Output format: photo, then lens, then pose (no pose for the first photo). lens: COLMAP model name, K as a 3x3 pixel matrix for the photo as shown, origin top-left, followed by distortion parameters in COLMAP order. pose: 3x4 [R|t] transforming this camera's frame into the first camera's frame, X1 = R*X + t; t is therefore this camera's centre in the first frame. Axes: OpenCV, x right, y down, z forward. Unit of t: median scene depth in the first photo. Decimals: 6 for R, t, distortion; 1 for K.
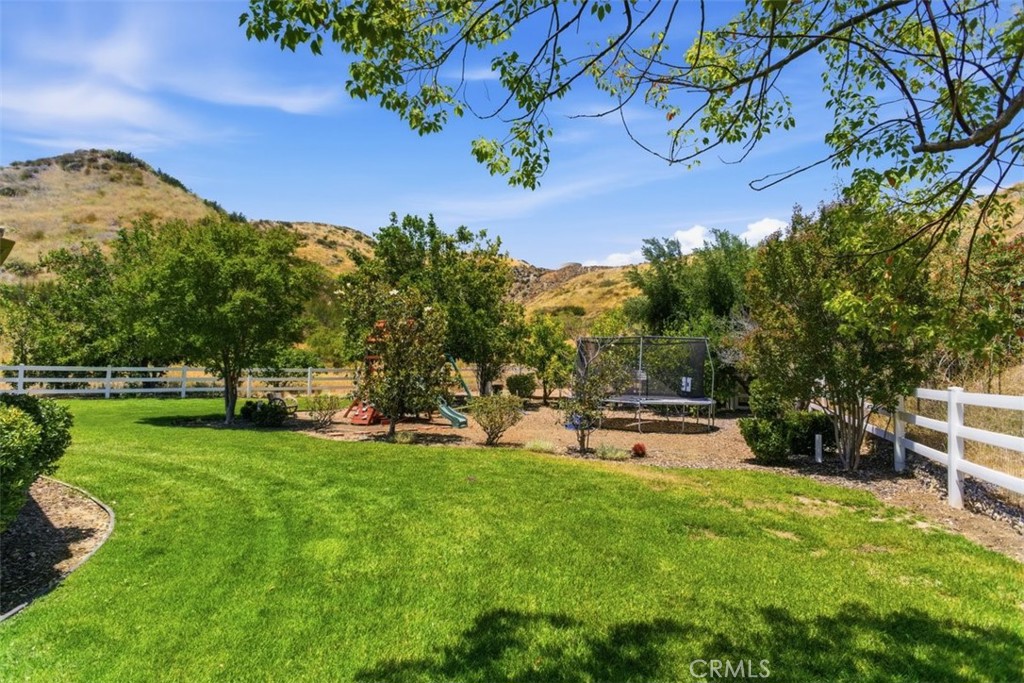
lens RADIAL K [[541.9, 0, 511.9], [0, 541.9, 343.6], [0, 0, 1]] dist [-0.021841, 0.001086]
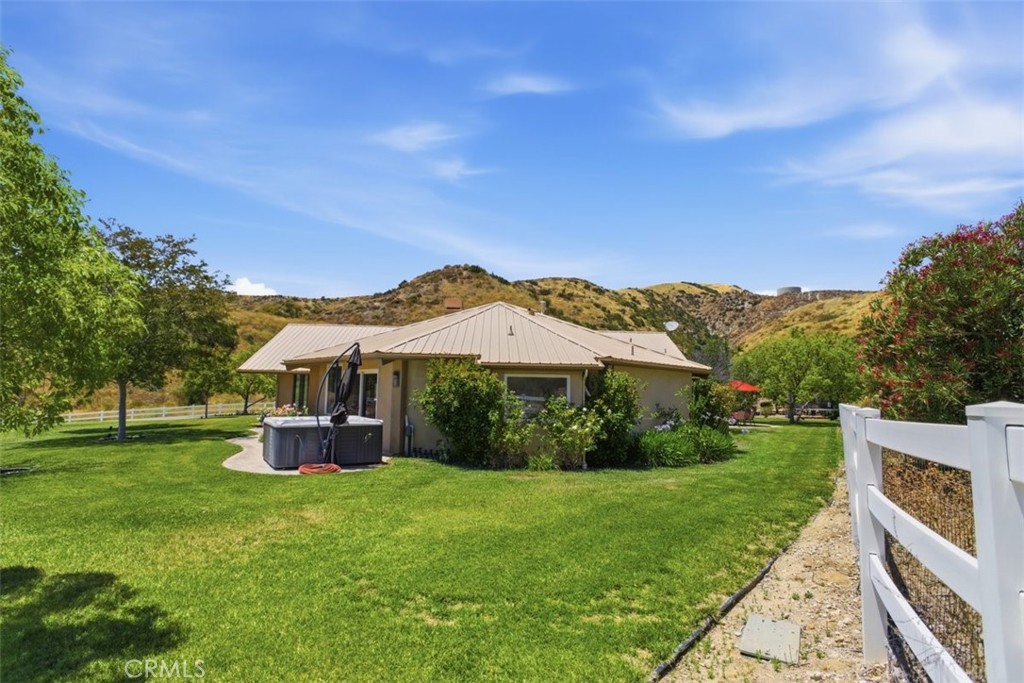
lens RADIAL K [[541.9, 0, 512.5], [0, 541.9, 341.2], [0, 0, 1]] dist [-0.021841, 0.001086]
pose [[0.930733, -0.048230, -0.362505, -0.014525], [0.027330, 0.997667, -0.062566, -0.009150], [0.364677, 0.048325, 0.929879, -0.163074]]
